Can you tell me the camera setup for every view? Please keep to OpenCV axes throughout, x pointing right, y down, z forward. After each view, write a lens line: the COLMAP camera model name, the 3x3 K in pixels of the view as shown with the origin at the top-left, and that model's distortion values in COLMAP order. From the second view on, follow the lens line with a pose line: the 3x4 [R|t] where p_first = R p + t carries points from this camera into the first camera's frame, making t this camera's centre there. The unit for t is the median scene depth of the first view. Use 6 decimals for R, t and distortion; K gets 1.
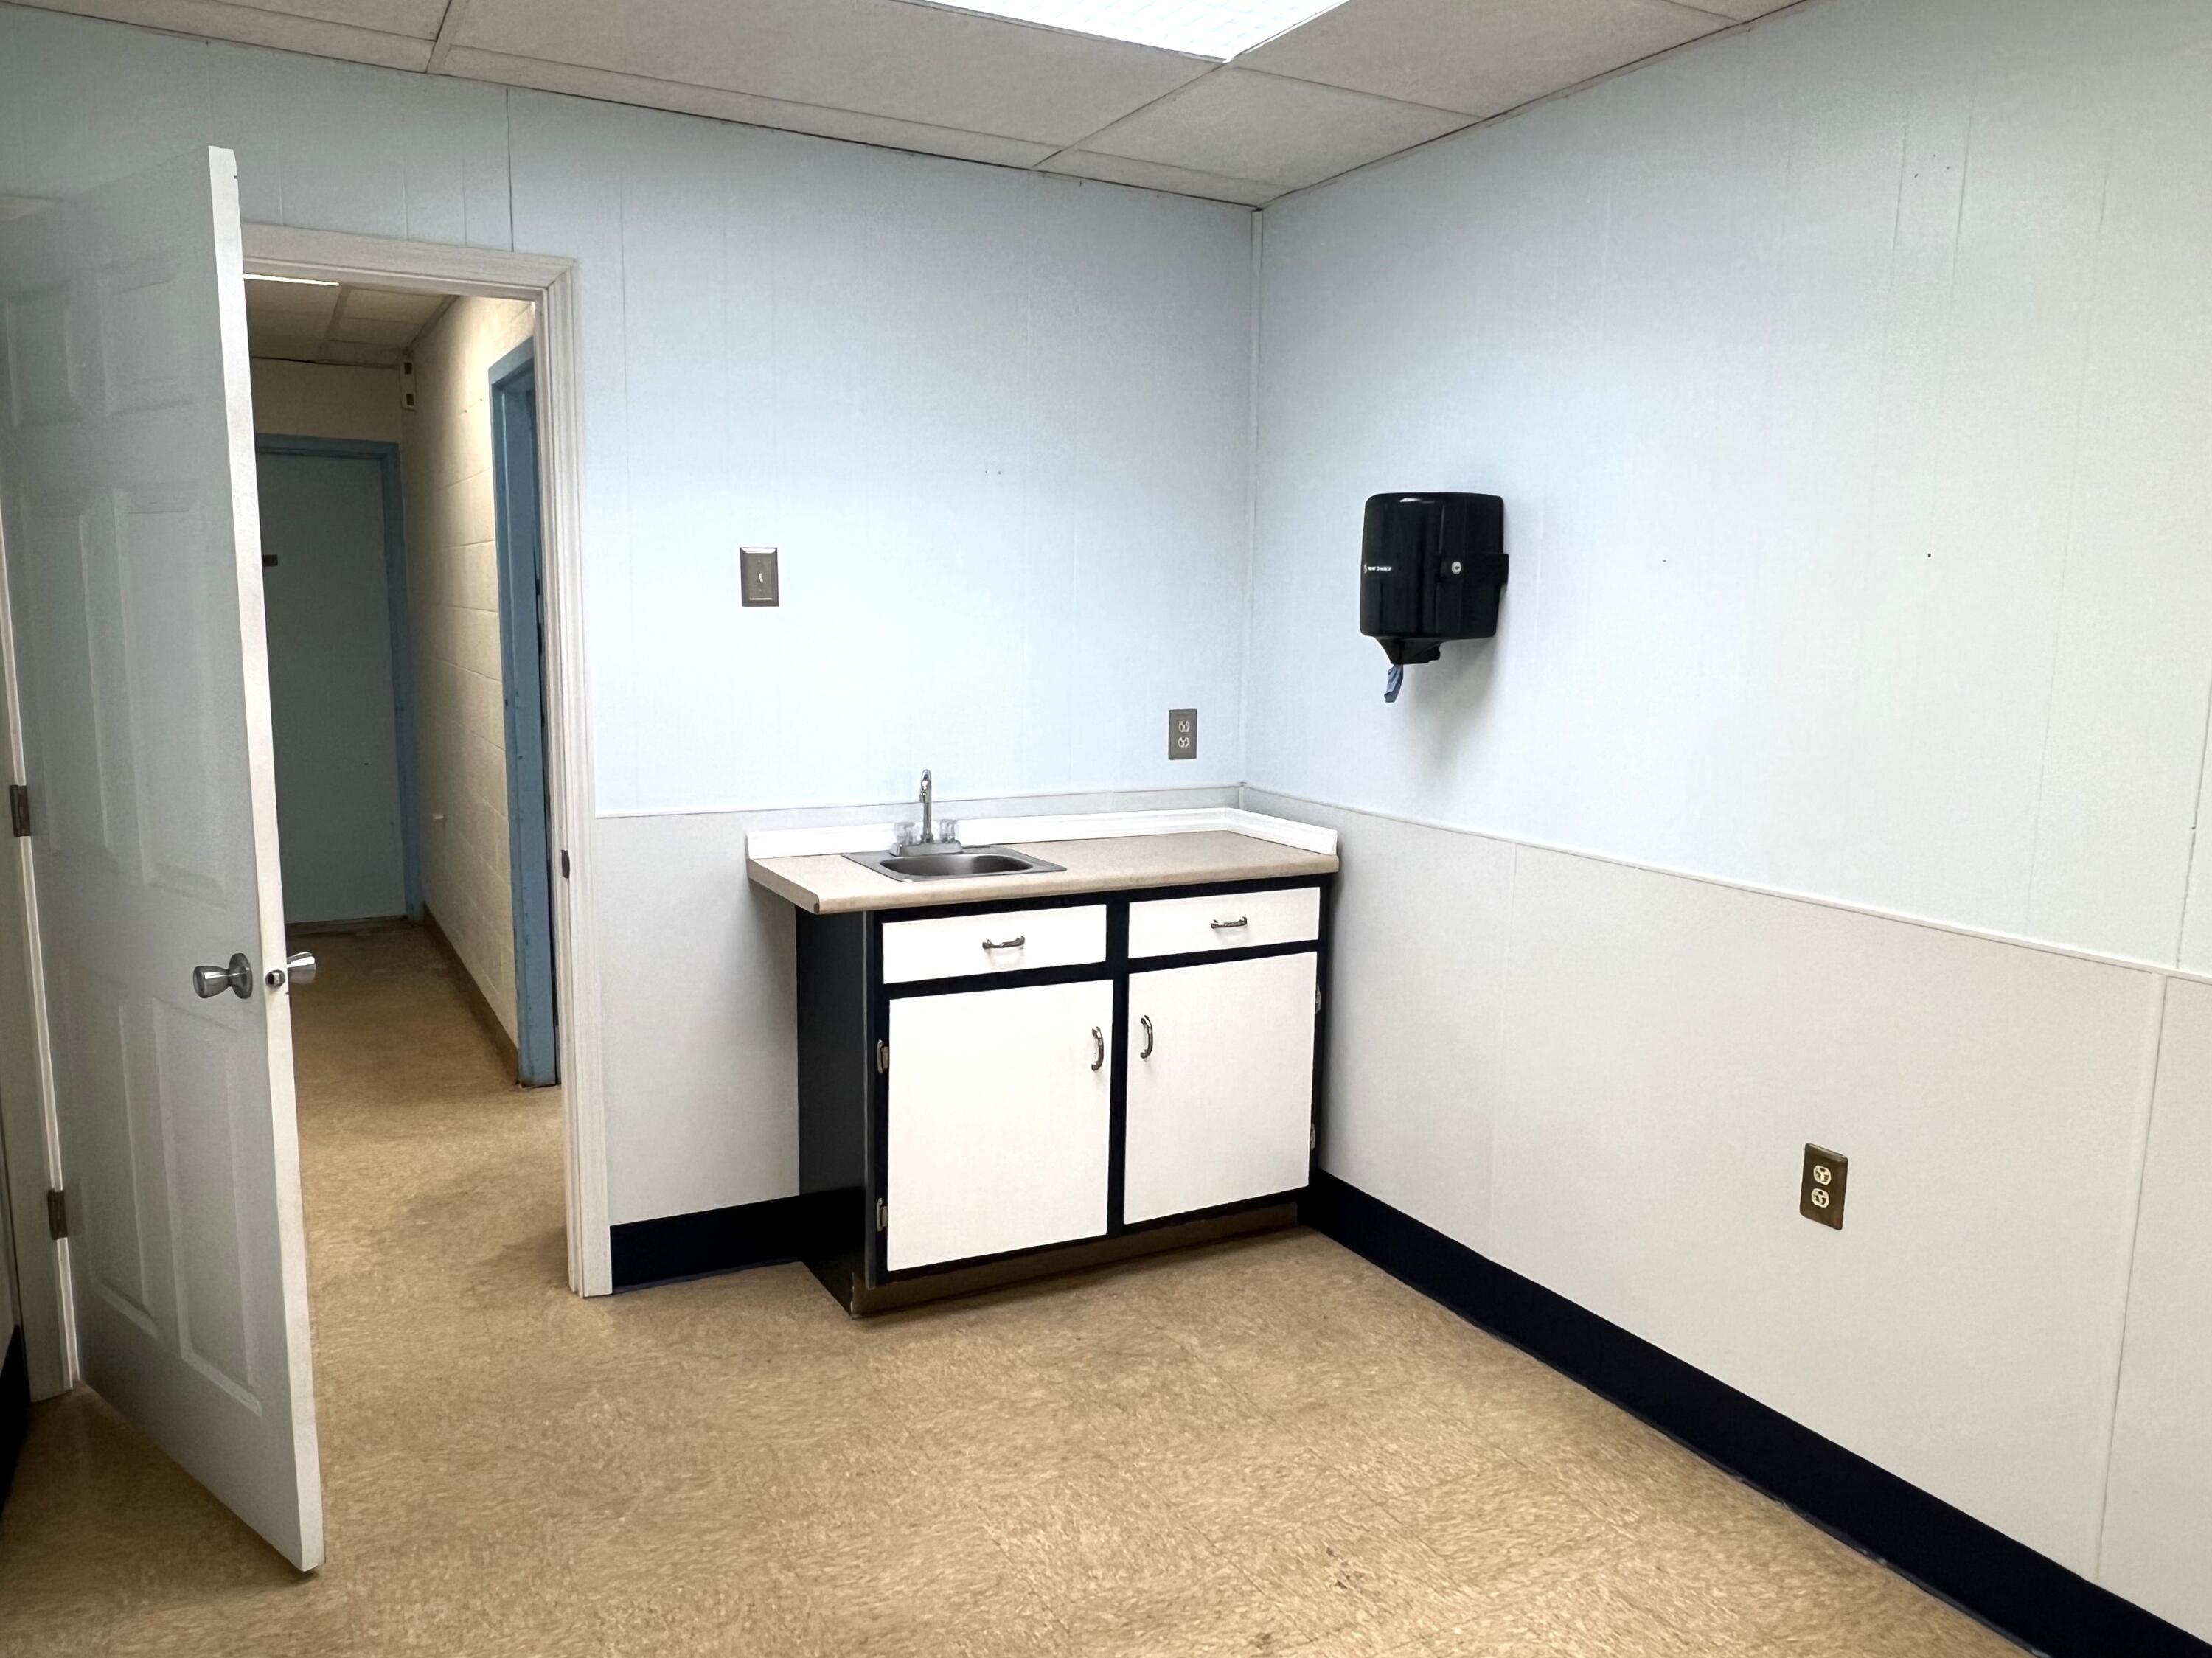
lens RADIAL K [[1558.1, 0, 1093.7], [0, 1558.1, 828.6], [0, 0, 1]] dist [-0.000048, -0.000128]
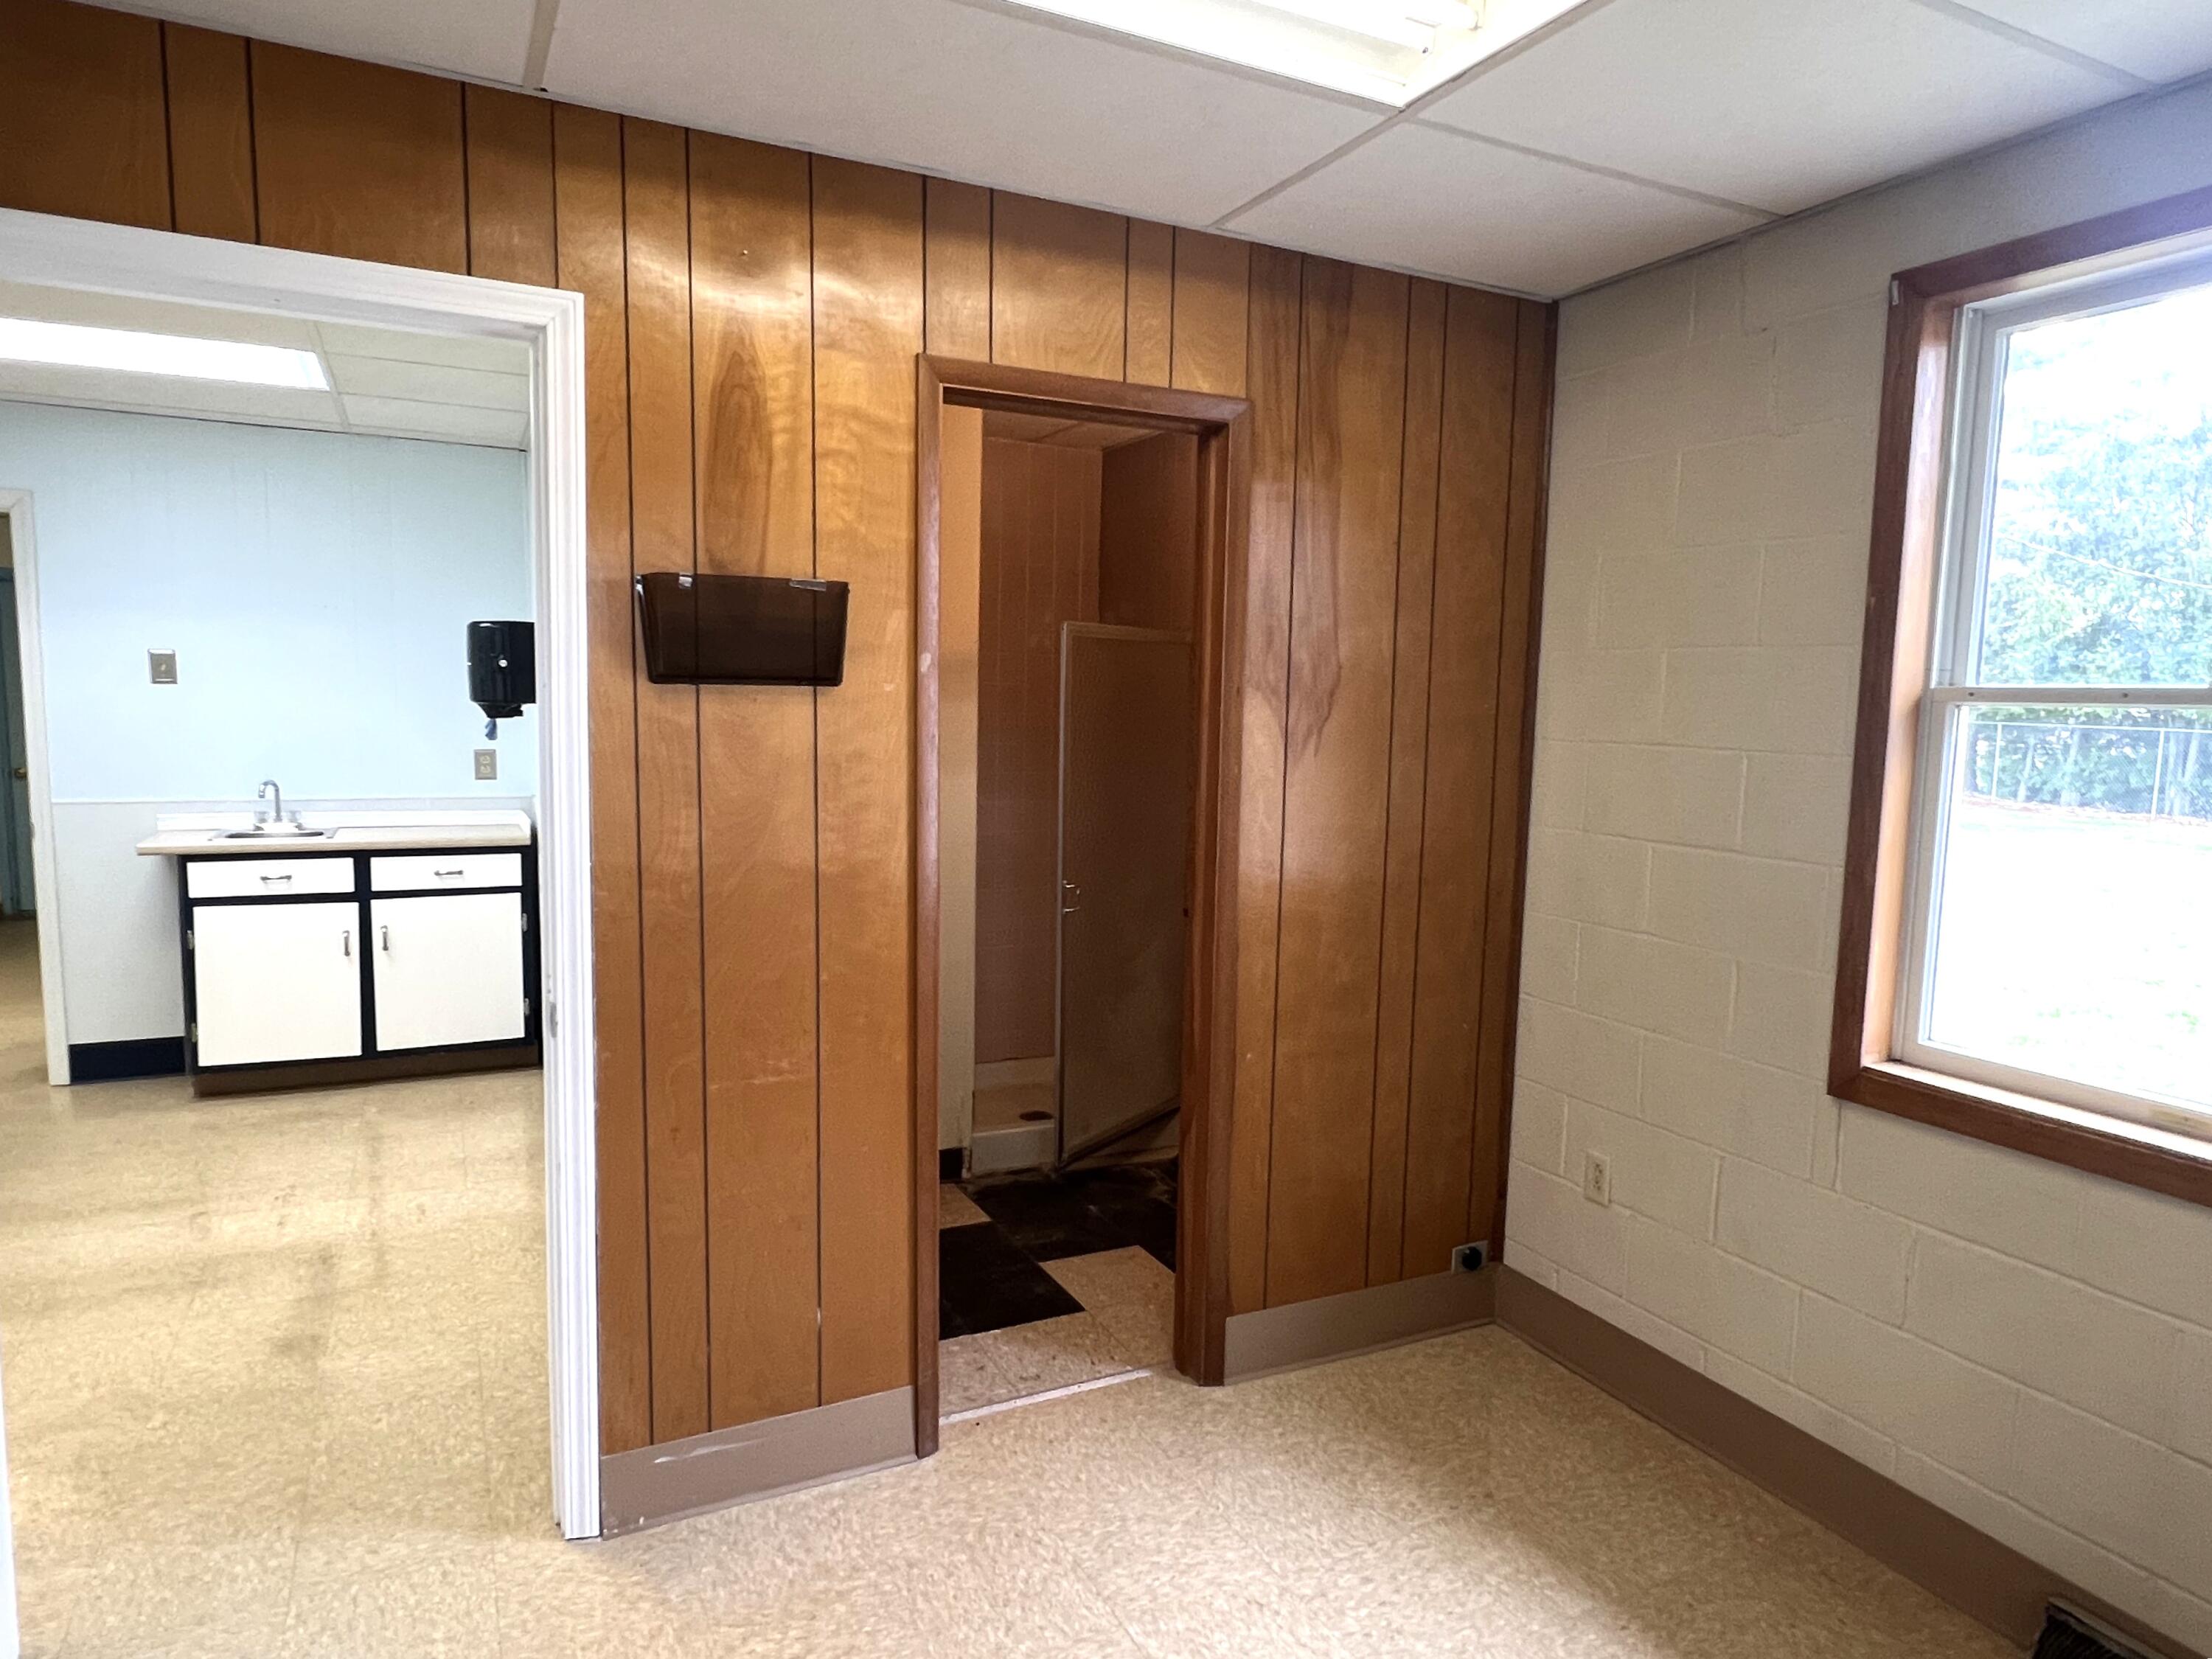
lens RADIAL K [[1325.1, 0, 1105.6], [0, 1325.1, 834.2], [0, 0, 1]] dist [-0.003203, 0.000844]
pose [[0.999733, 0.007760, -0.021778, 0.866124], [-0.008717, 0.998984, -0.044211, 0.079626], [0.021412, 0.044389, 0.998785, -0.436224]]
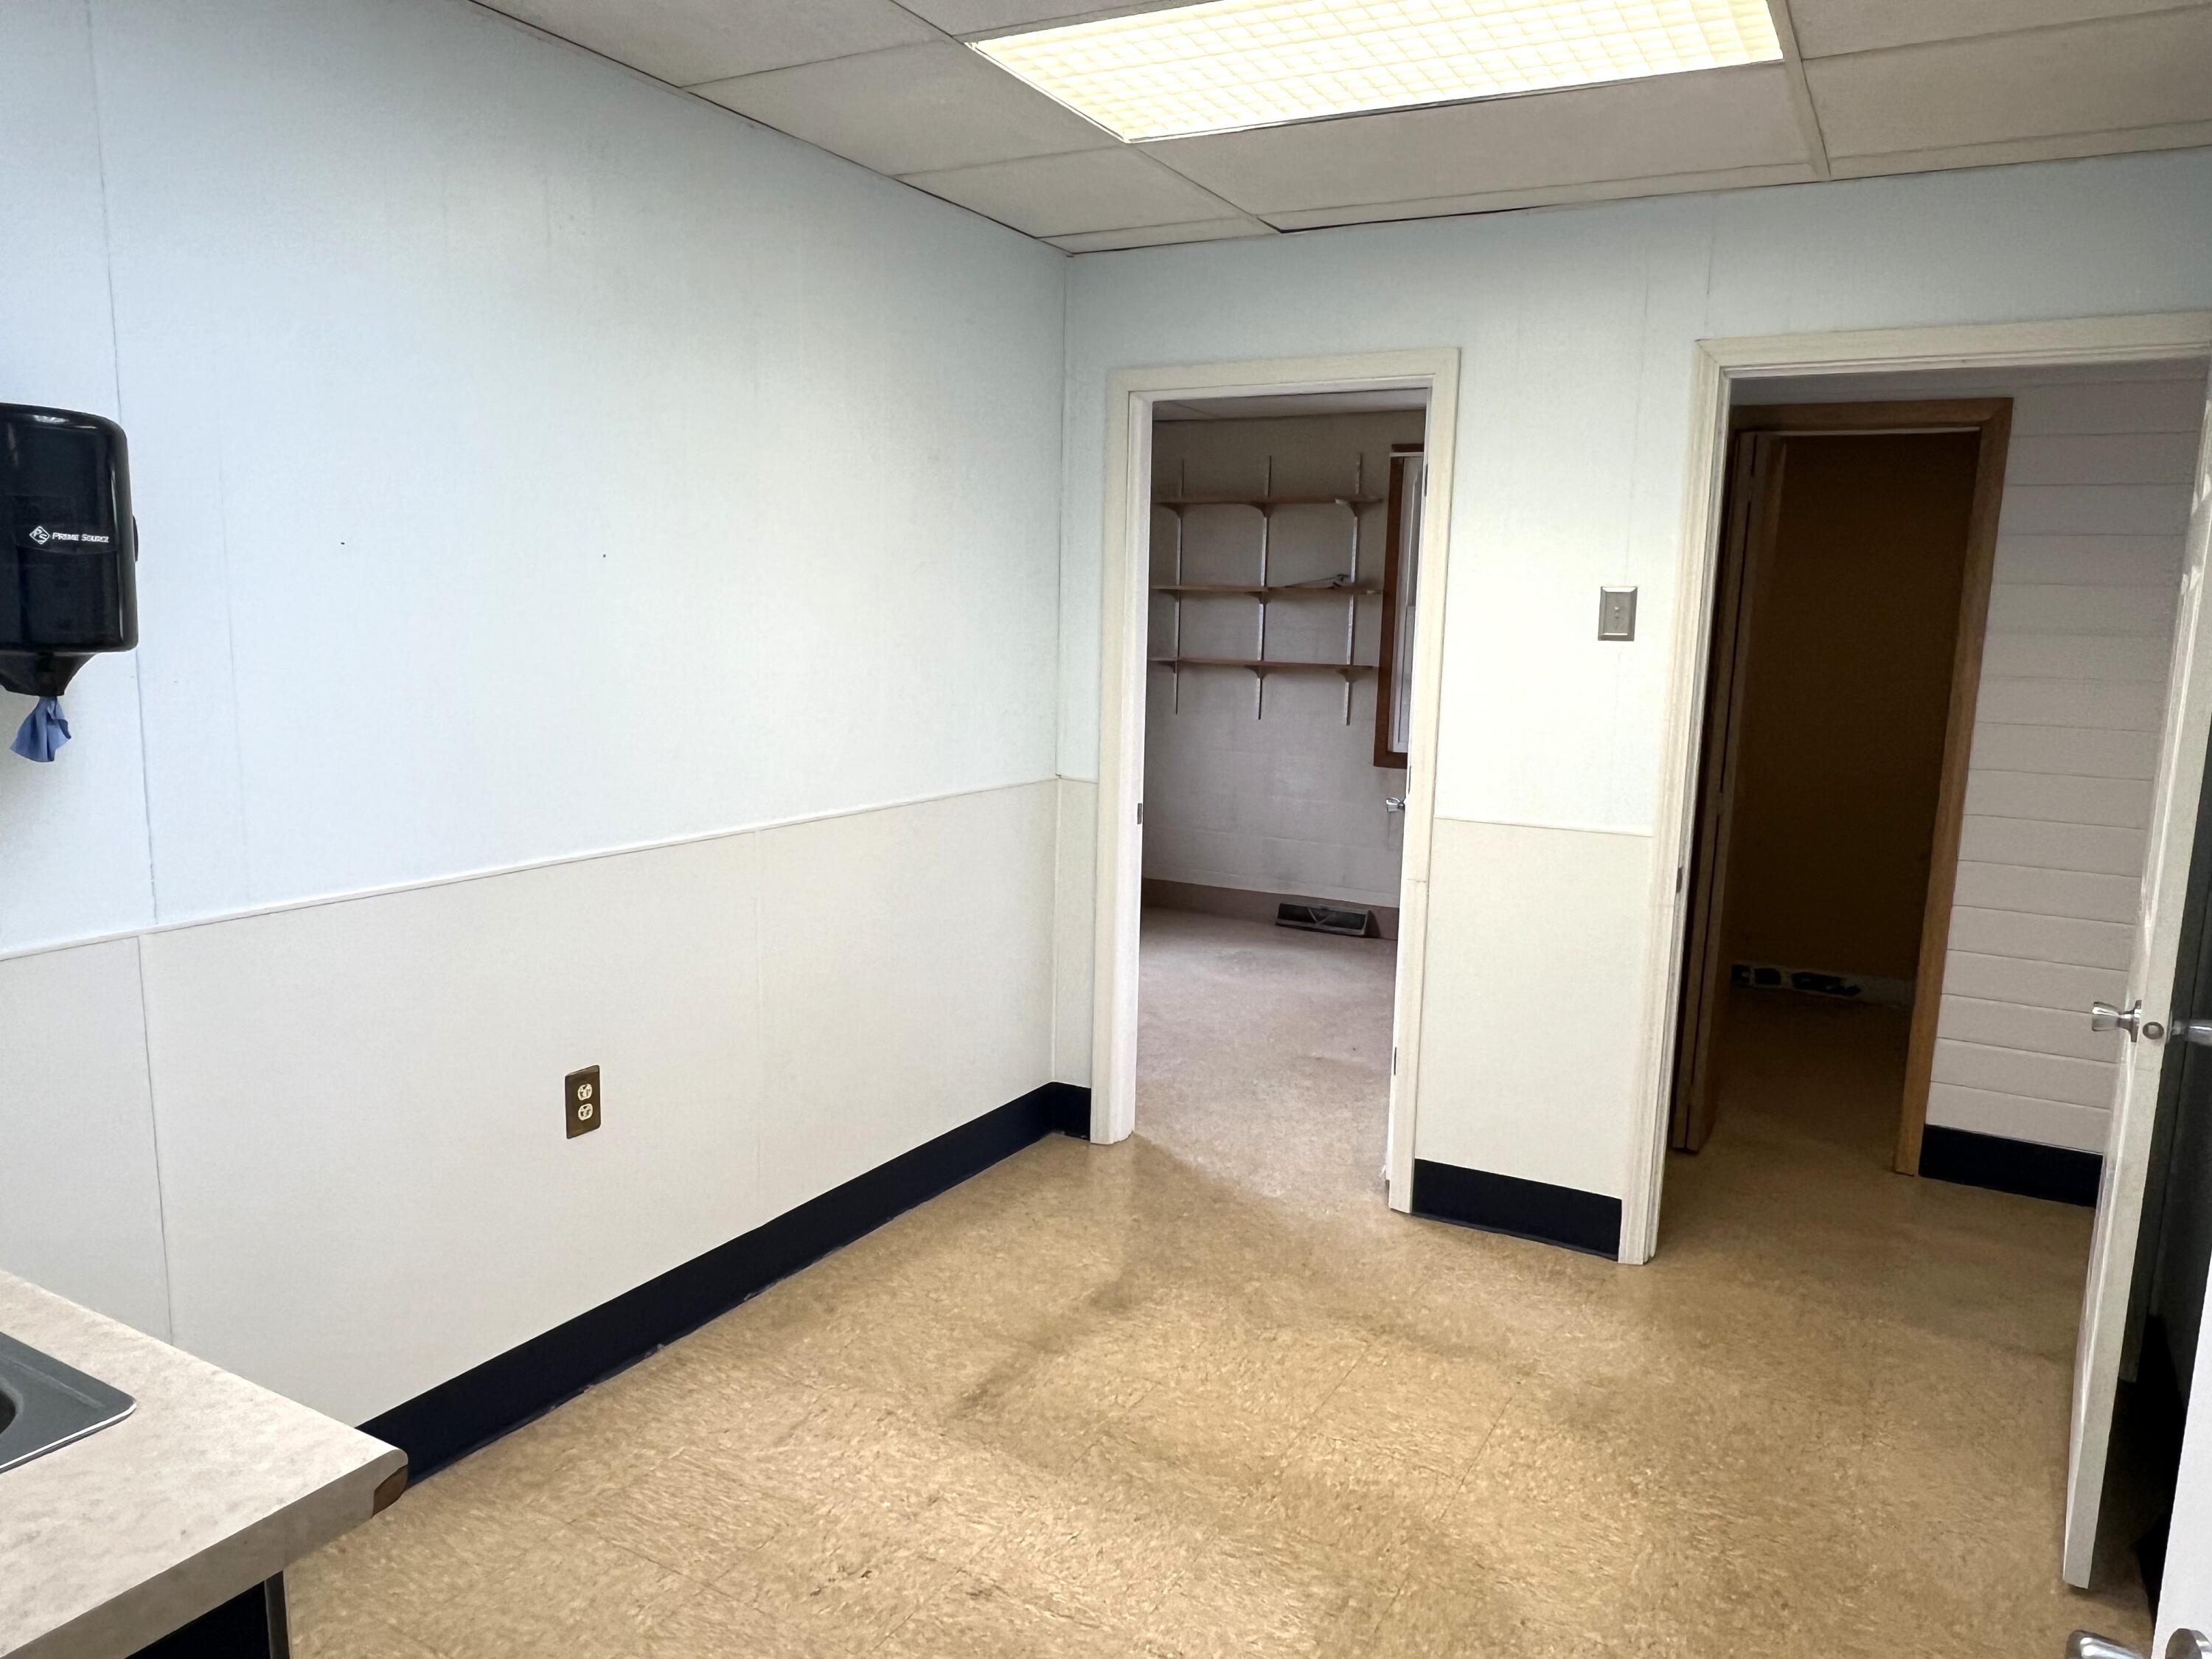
lens RADIAL K [[1558.2, 0, 1096.8], [0, 1558.2, 844.6], [0, 0, 1]] dist [-0.000048, -0.000128]
pose [[-0.534043, -0.160460, 0.830091, -0.498766], [0.096319, 0.963885, 0.248290, -0.152174], [-0.839953, 0.212551, -0.499301, 0.925829]]
